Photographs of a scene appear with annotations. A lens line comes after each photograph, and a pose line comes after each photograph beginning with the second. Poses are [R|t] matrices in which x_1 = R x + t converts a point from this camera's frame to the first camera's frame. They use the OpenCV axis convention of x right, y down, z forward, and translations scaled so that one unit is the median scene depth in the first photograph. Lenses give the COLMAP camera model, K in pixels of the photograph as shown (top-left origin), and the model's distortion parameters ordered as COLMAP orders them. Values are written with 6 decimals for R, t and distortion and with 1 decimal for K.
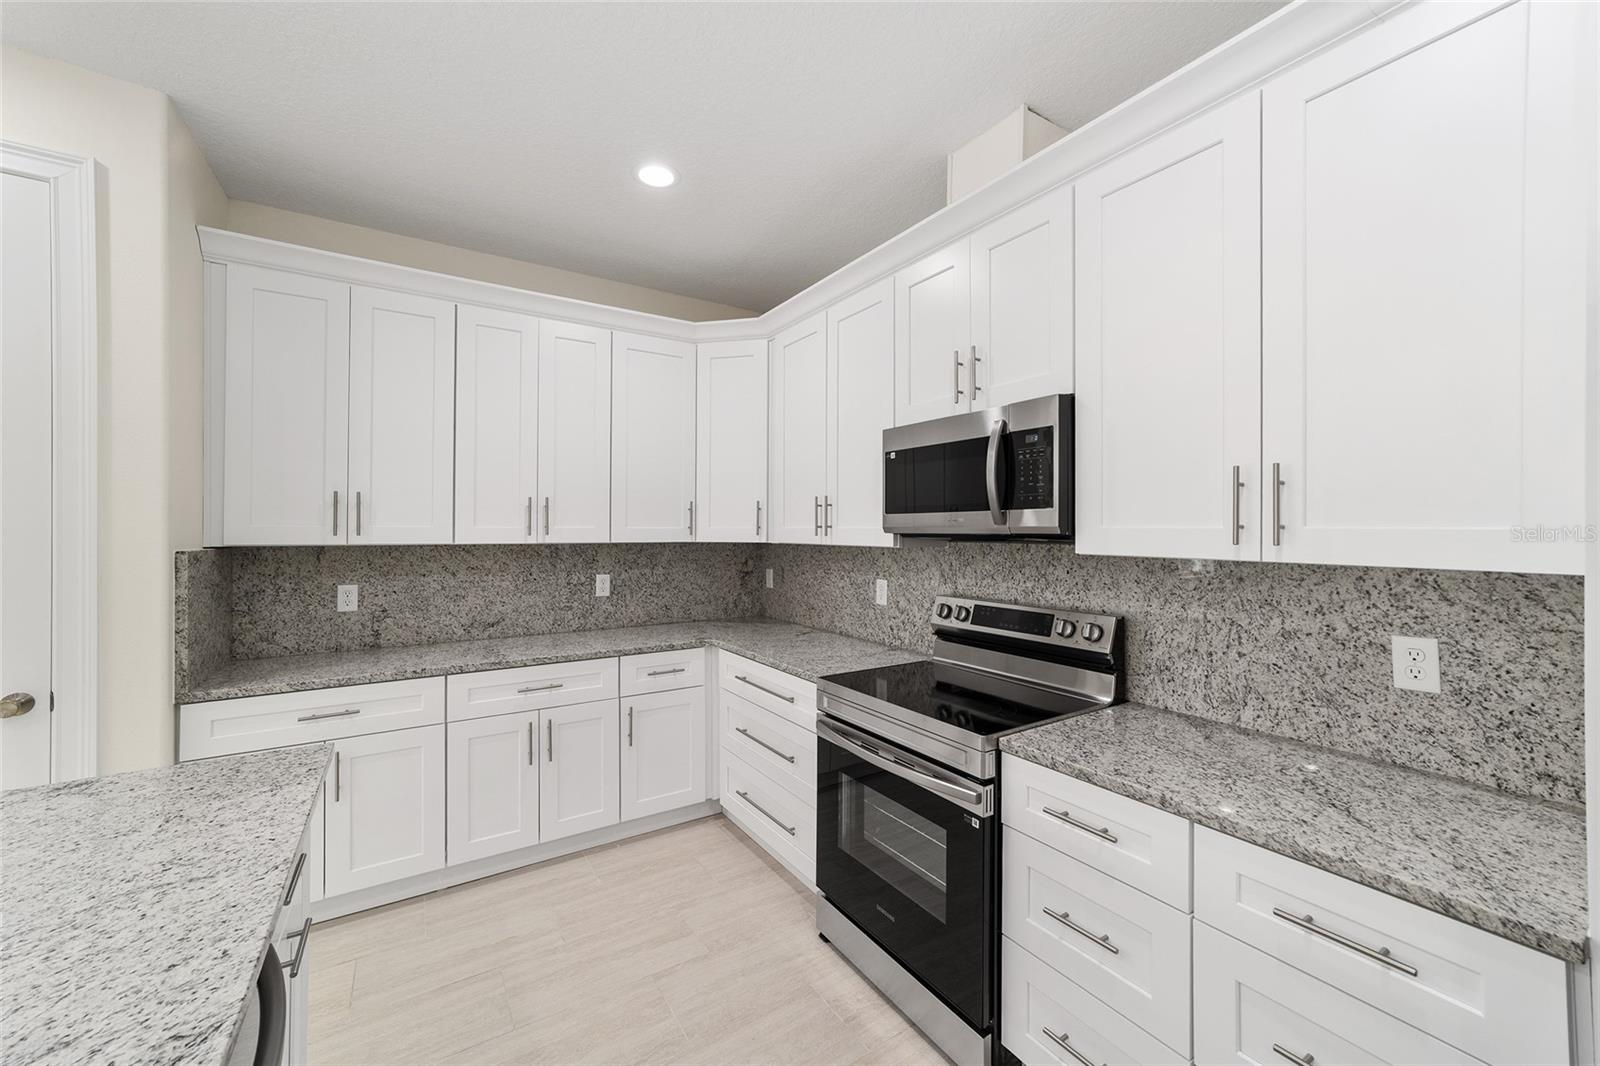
lens RADIAL K [[614.3, 0, 802.1], [0, 614.3, 525.5], [0, 0, 1]] dist [-0.013261, 0.005736]
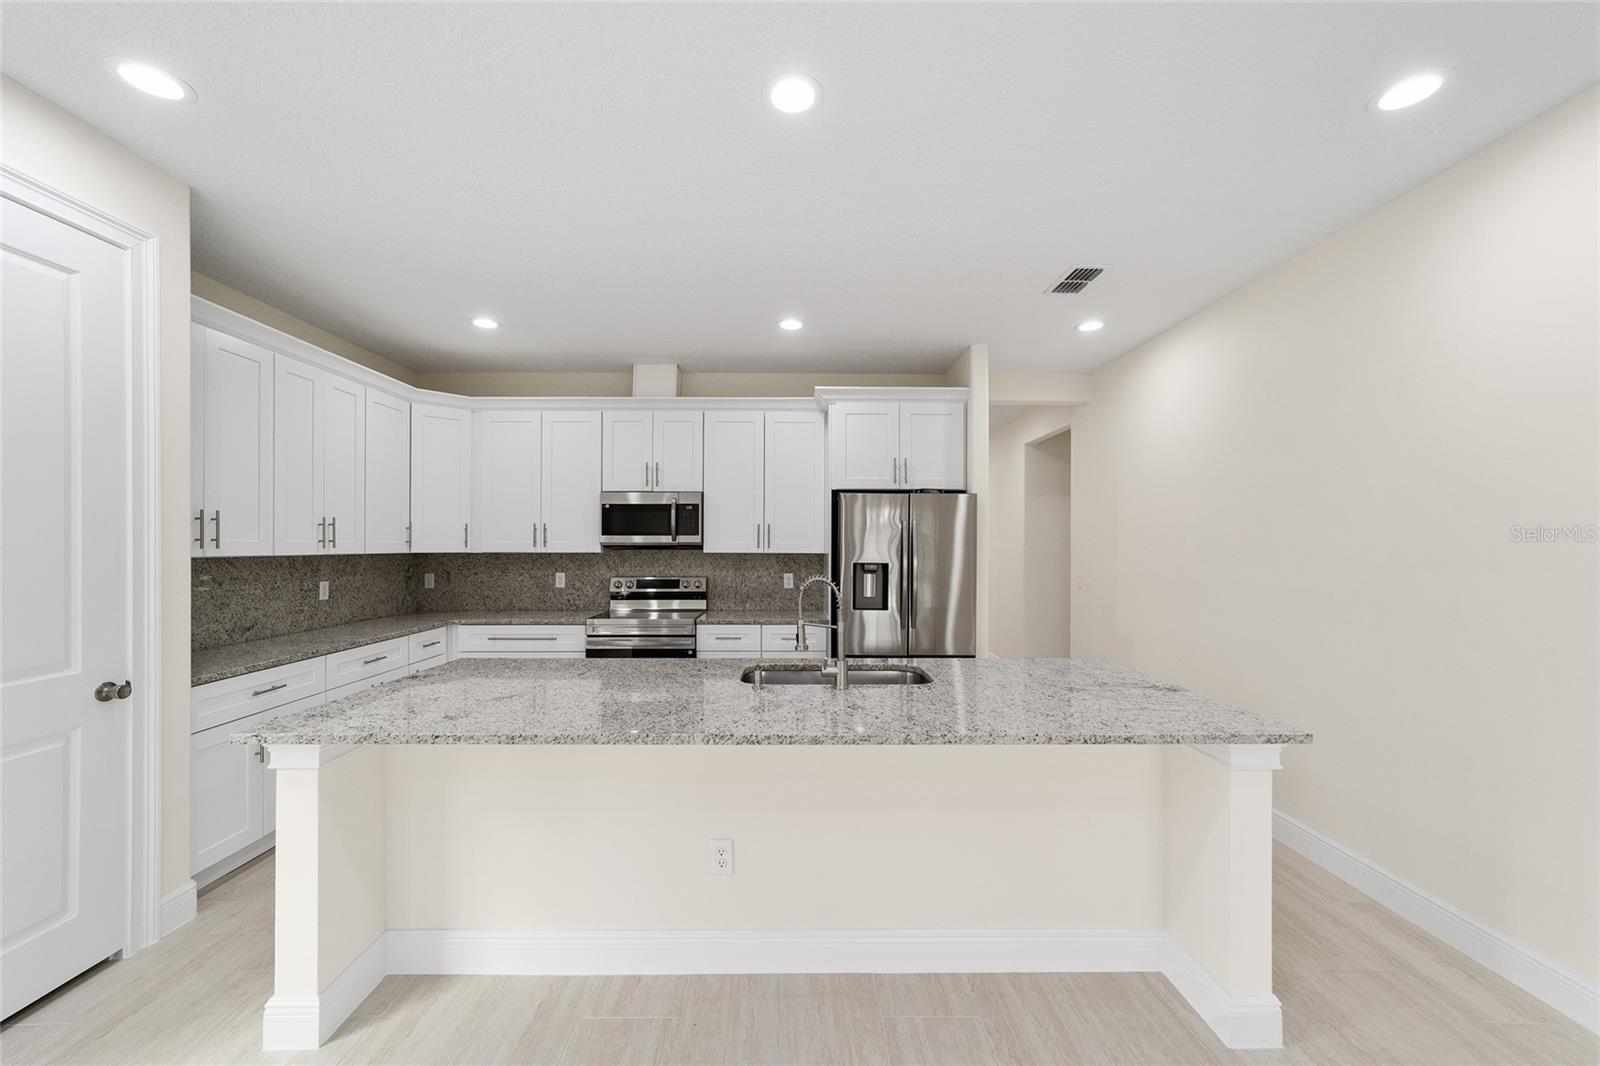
lens RADIAL K [[614.3, 0, 791.2], [0, 614.3, 543.4], [0, 0, 1]] dist [-0.013261, 0.005736]
pose [[0.541043, -0.001029, 0.840994, -1.144640], [-0.005826, 0.999971, 0.004972, -0.006243], [-0.840975, -0.007590, 0.541021, -0.544360]]
